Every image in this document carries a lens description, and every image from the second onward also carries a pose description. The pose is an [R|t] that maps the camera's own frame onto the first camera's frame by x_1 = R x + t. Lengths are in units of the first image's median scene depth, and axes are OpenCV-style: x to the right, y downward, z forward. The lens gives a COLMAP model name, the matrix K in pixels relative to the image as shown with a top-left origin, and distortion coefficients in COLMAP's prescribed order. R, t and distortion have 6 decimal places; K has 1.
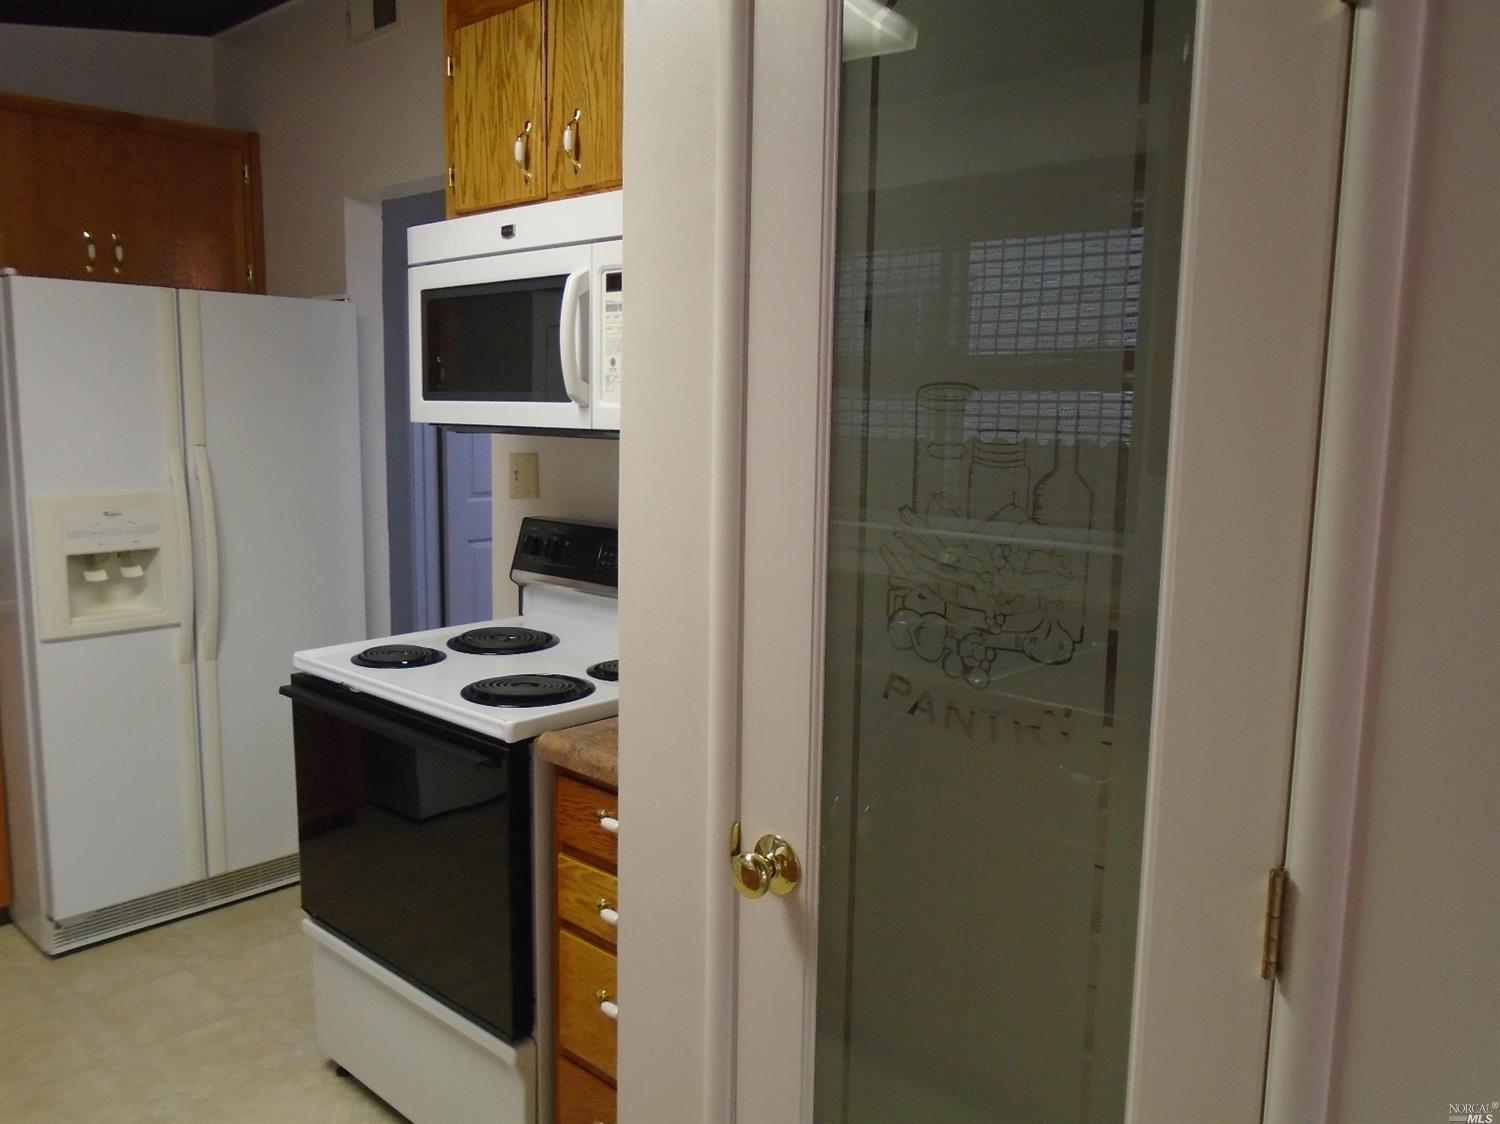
lens RADIAL K [[1170.1, 0, 745.2], [0, 1170.1, 556.7], [0, 0, 1]] dist [-0.010098, 0.010283]
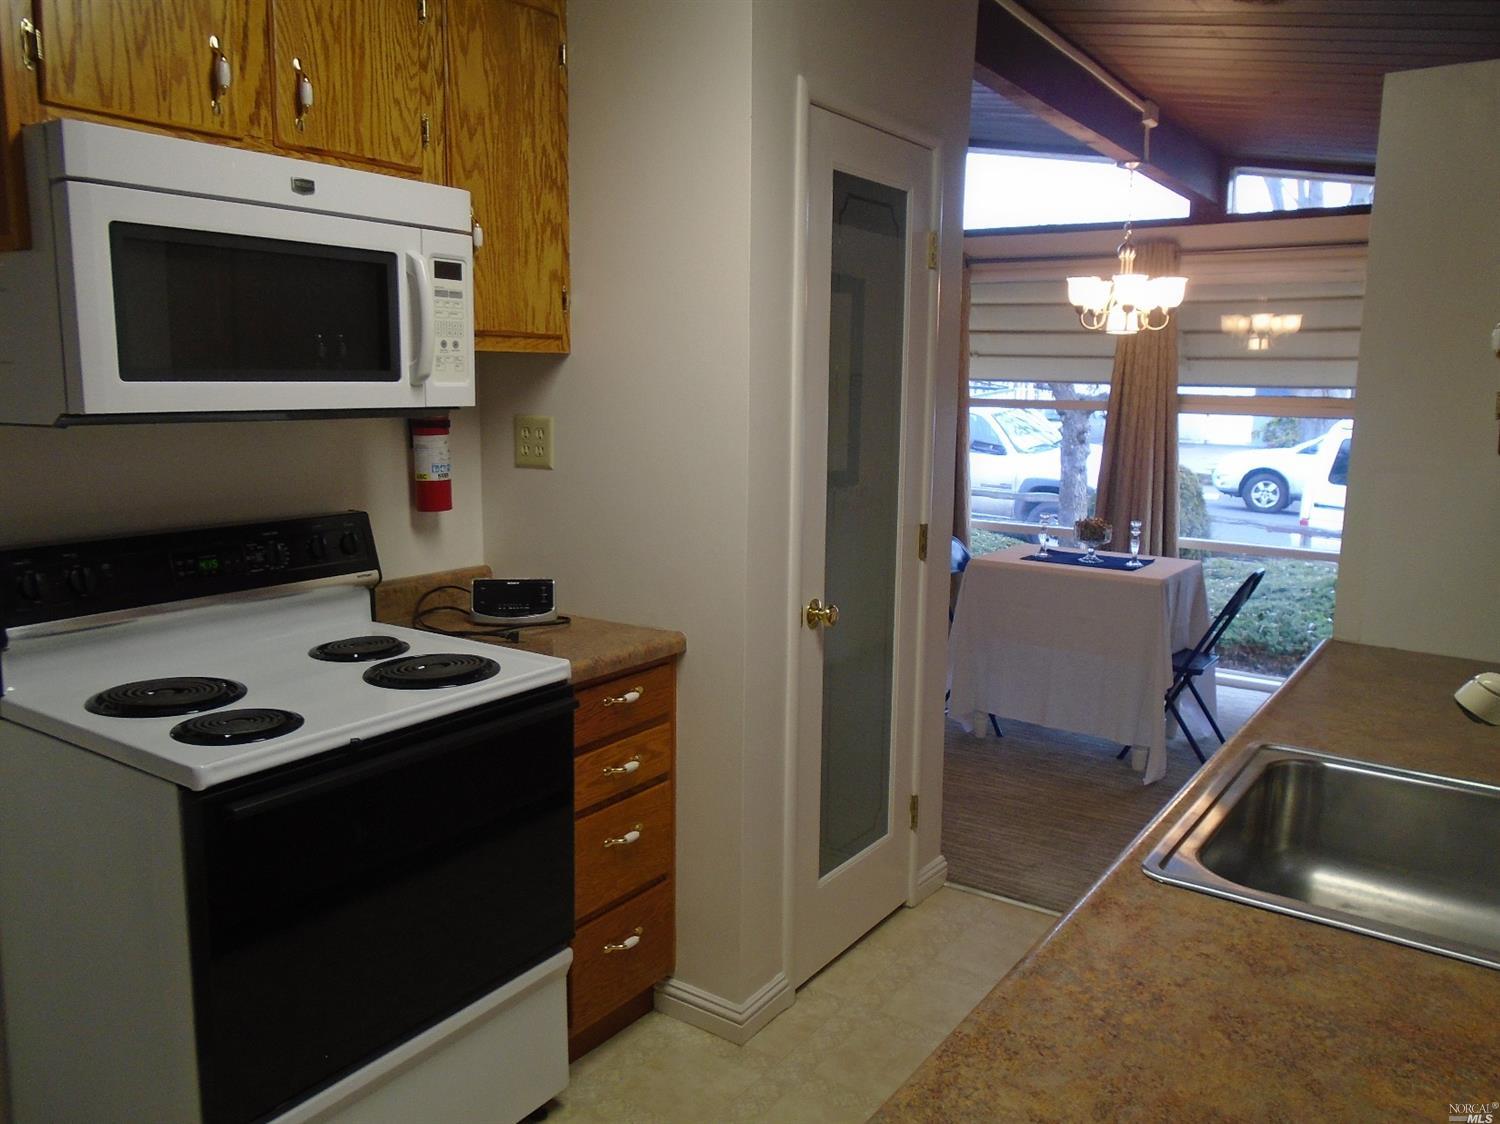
lens RADIAL K [[1143.0, 0, 750.0], [0, 1143.0, 562.0], [0, 0, 1]] dist [0.004103, 0.004769]
pose [[-0.143762, -0.167653, 0.975308, -0.936508], [0.120201, 0.975290, 0.185368, -0.101090], [-0.982285, 0.143882, -0.120058, 0.673211]]
